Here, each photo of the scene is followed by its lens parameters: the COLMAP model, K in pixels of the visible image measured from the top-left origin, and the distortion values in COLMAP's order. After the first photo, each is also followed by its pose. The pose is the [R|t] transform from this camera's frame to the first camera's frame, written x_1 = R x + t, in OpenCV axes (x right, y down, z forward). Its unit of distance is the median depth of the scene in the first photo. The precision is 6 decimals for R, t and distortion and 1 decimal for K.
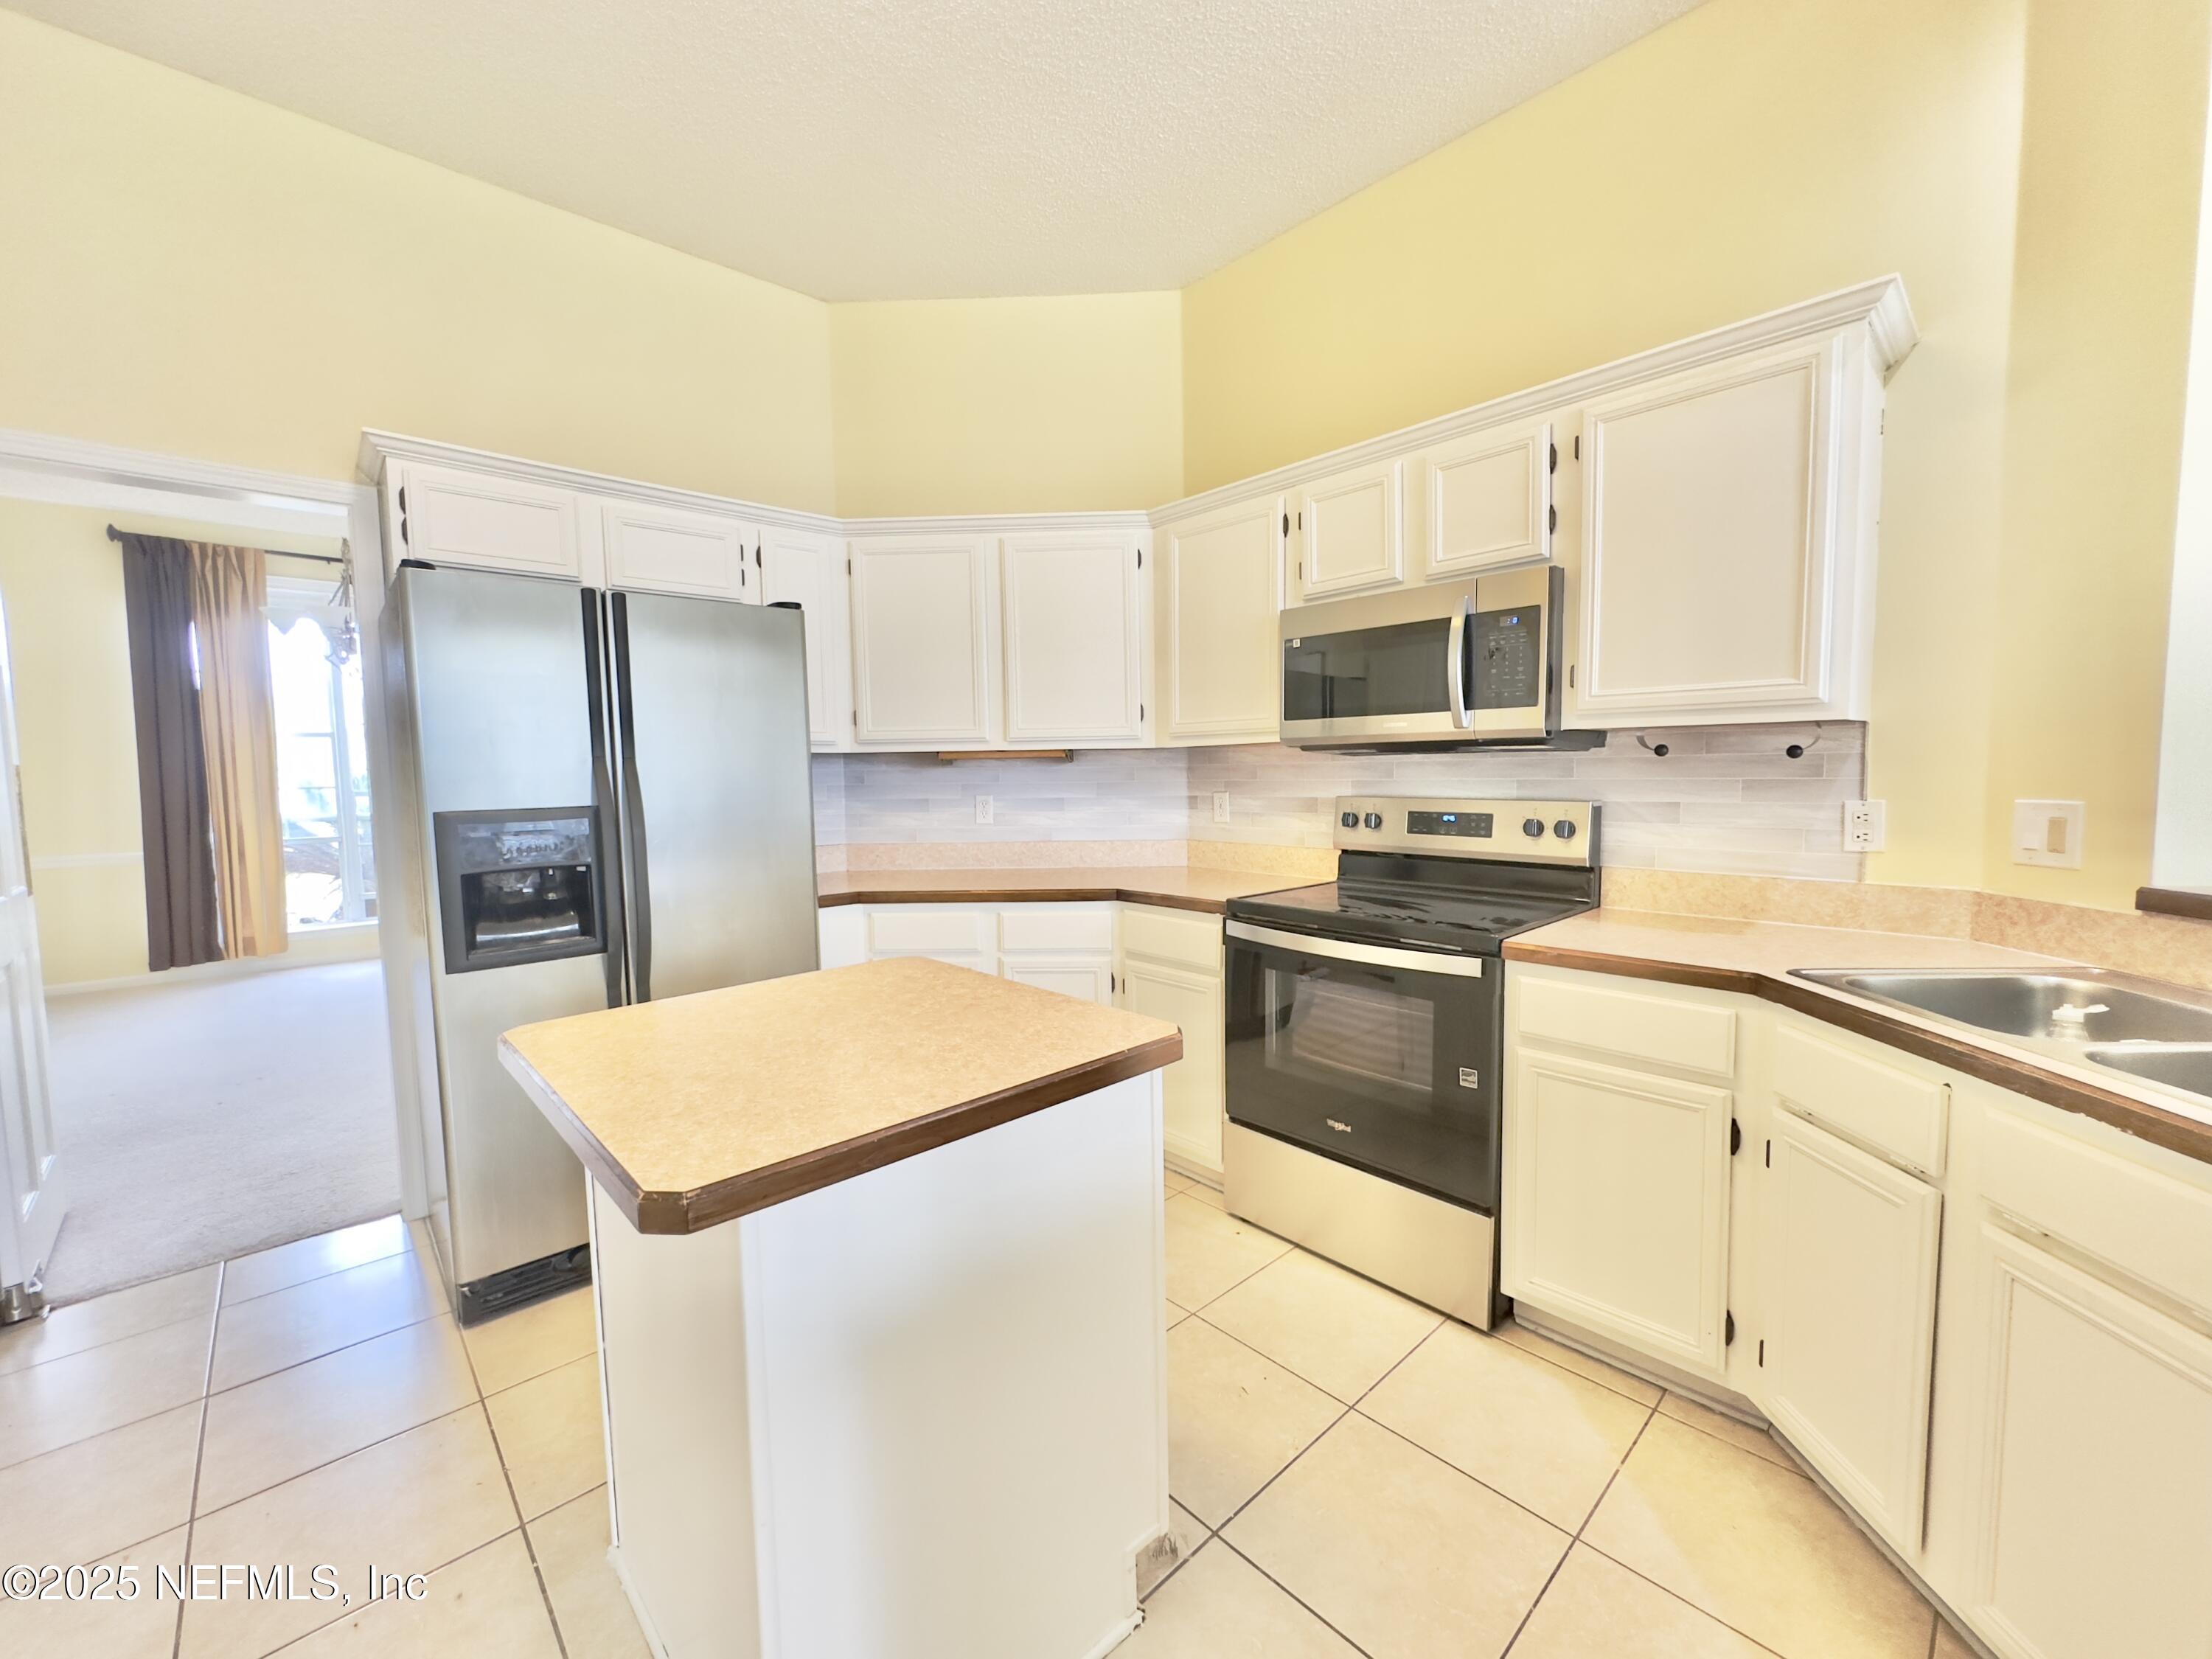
lens RADIAL K [[886.3, 0, 1106.3], [0, 886.3, 832.7], [0, 0, 1]] dist [-0.003073, 0.000509]
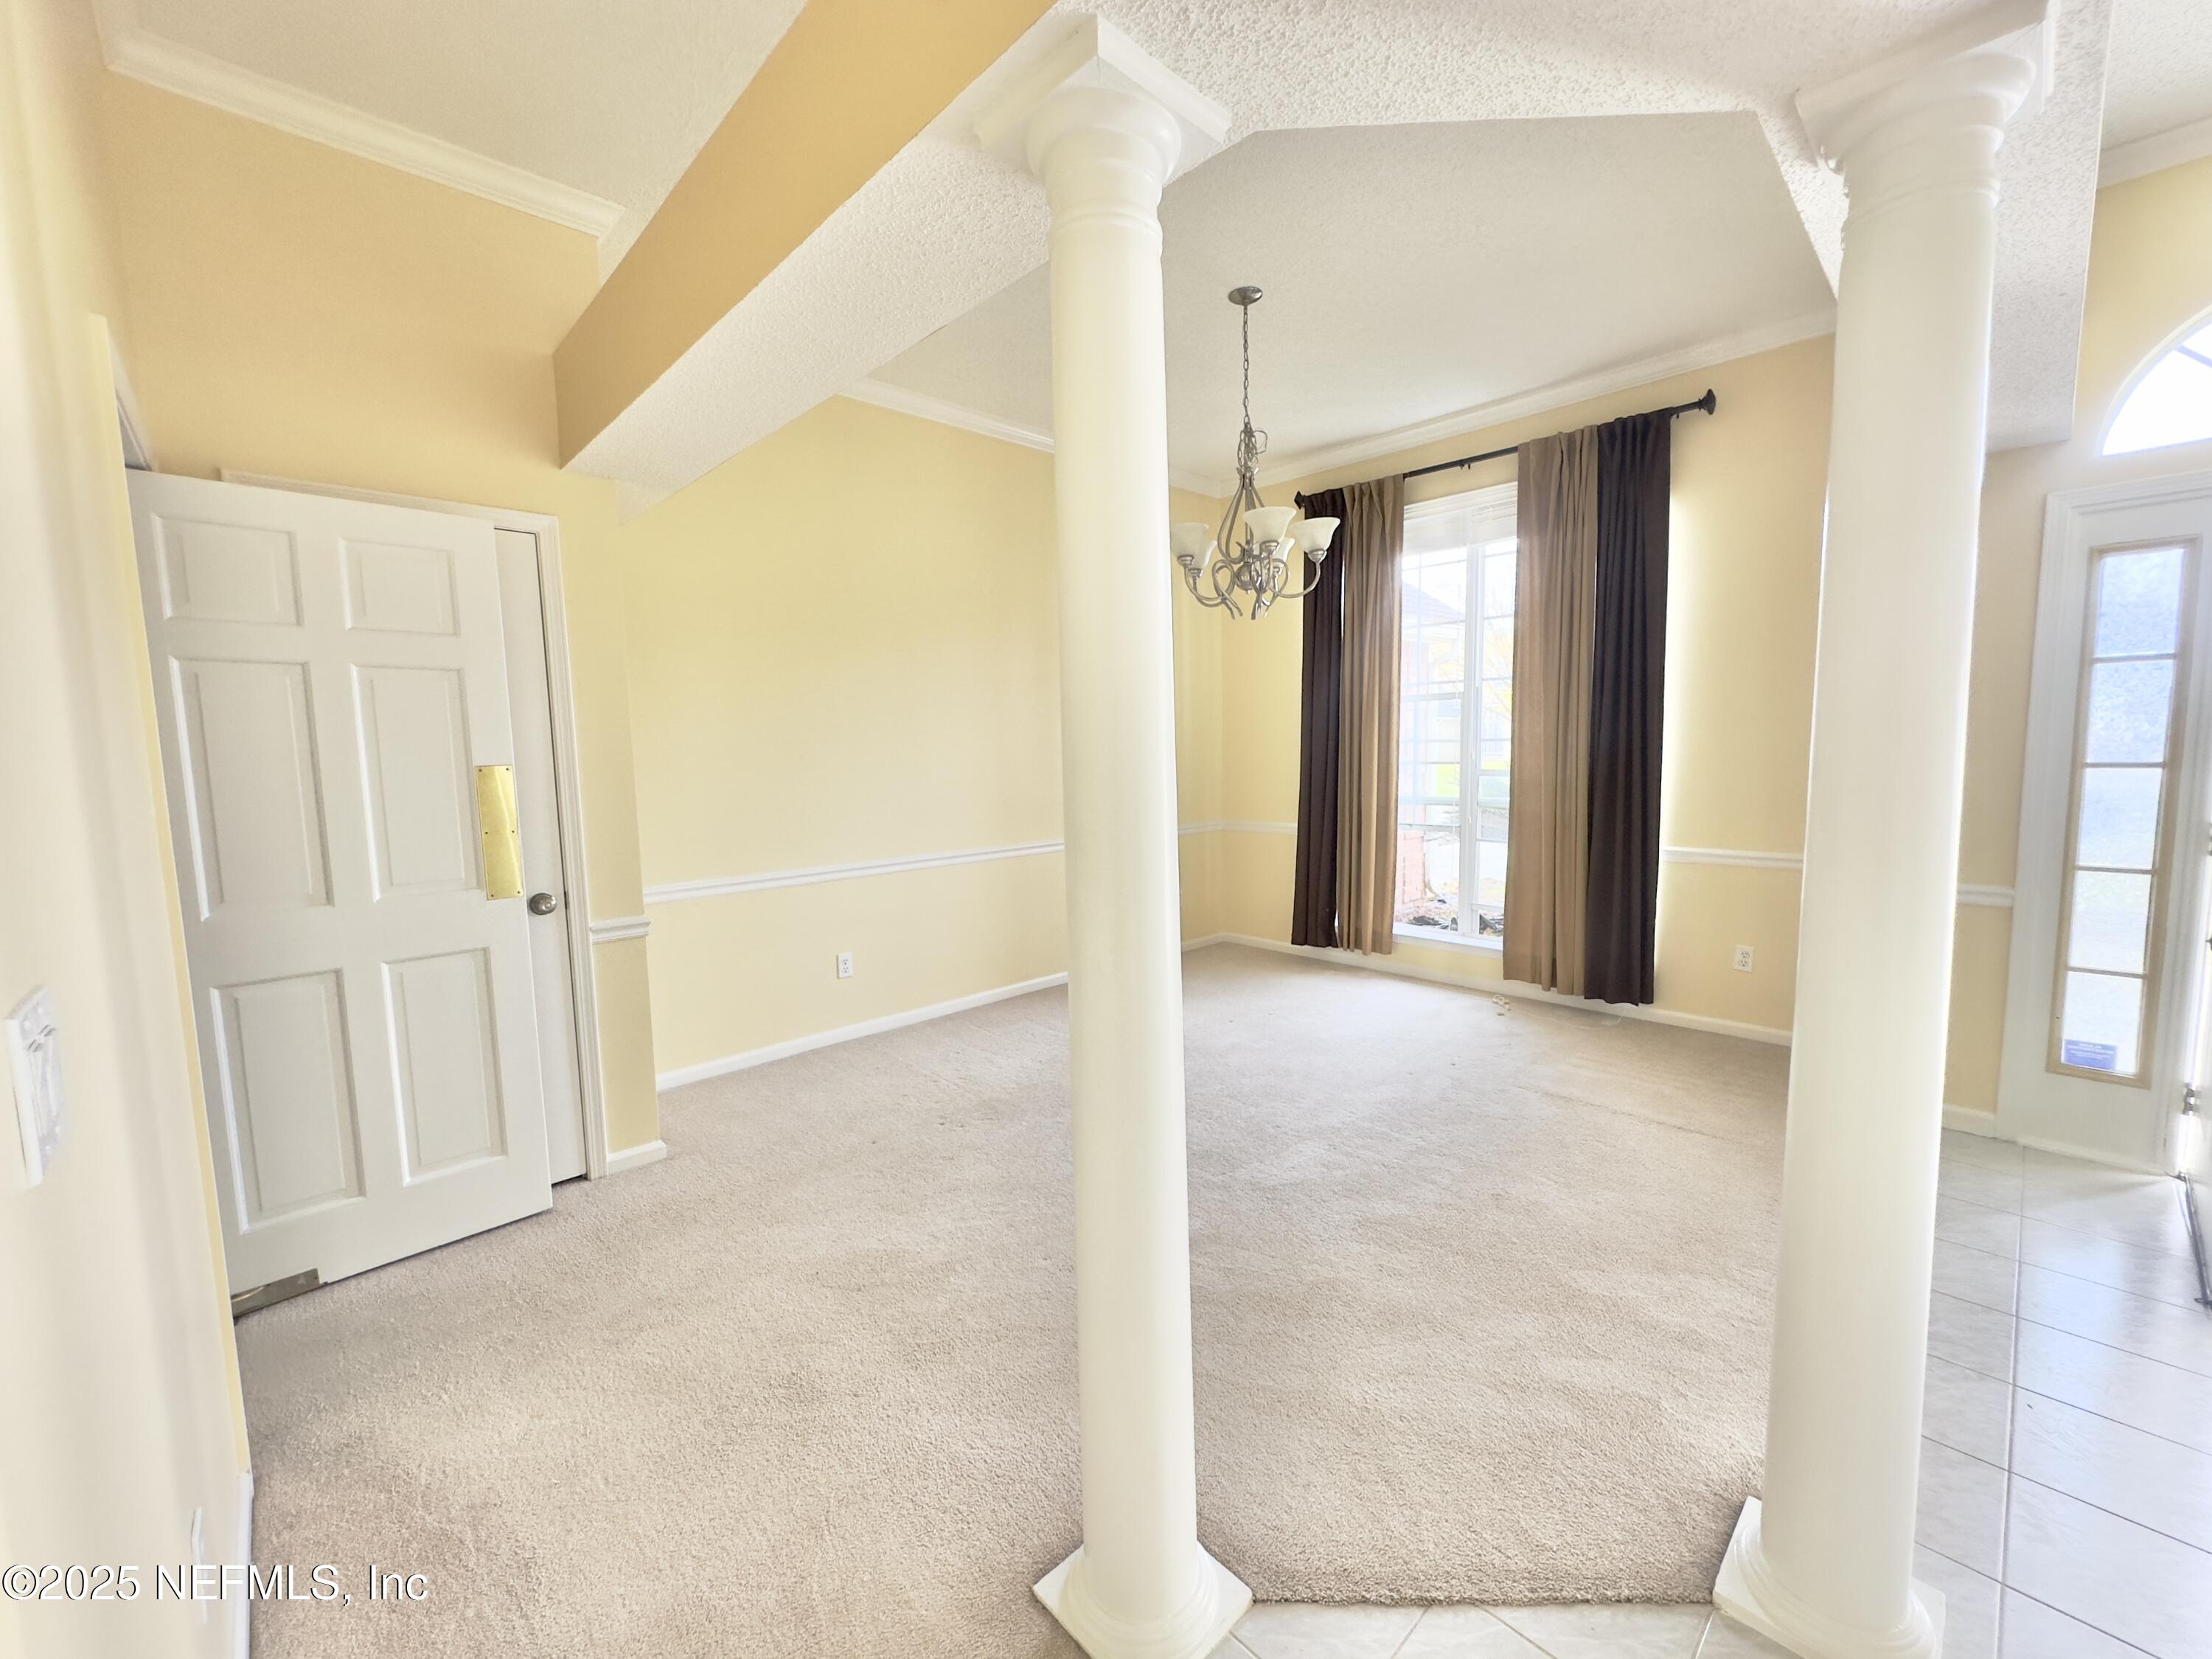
lens RADIAL K [[885.8, 0, 1106.0], [0, 885.8, 833.0], [0, 0, 1]] dist [-0.003323, 0.000414]
pose [[0.011838, 0.113574, -0.993459, -0.100742], [-0.054258, 0.992138, 0.112777, -0.067618], [0.998457, 0.052568, 0.017908, 0.746035]]
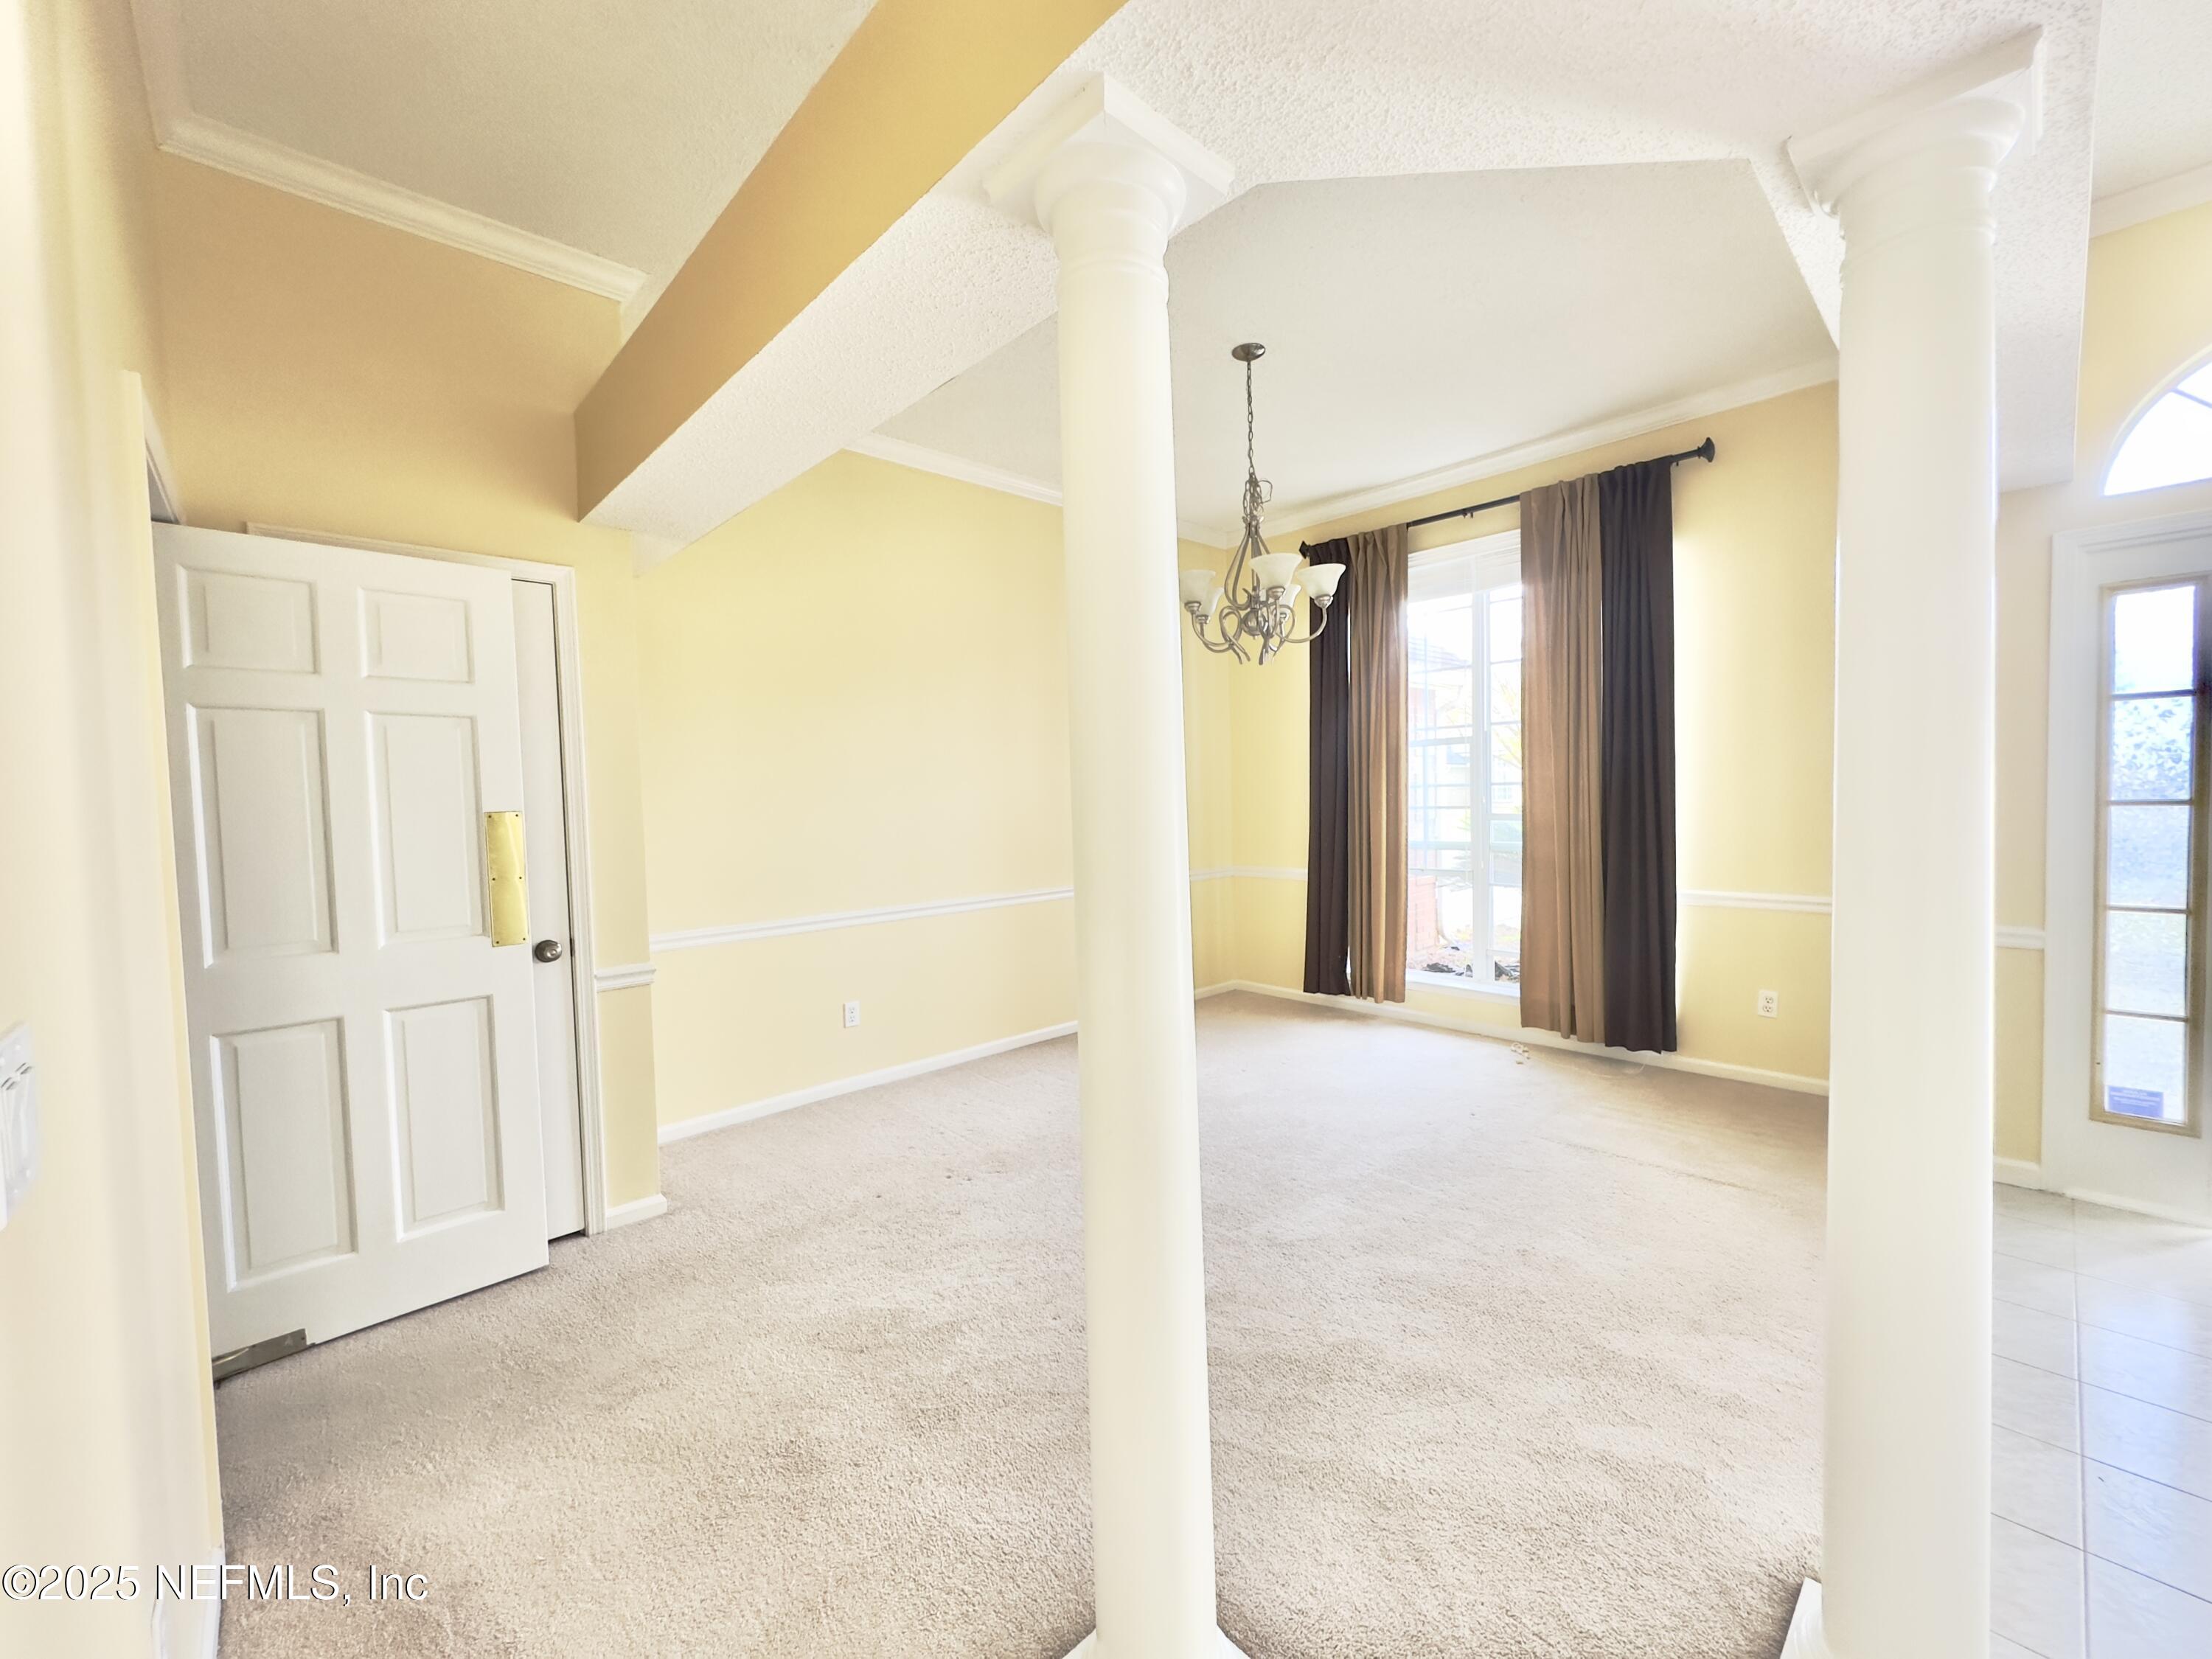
lens RADIAL K [[886.3, 0, 1106.3], [0, 886.3, 832.7], [0, 0, 1]] dist [-0.003073, 0.000509]
pose [[0.002793, 0.057811, -0.998324, -0.103676], [-0.048642, 0.997154, 0.057608, -0.064474], [0.998812, 0.048400, 0.005597, 0.745963]]
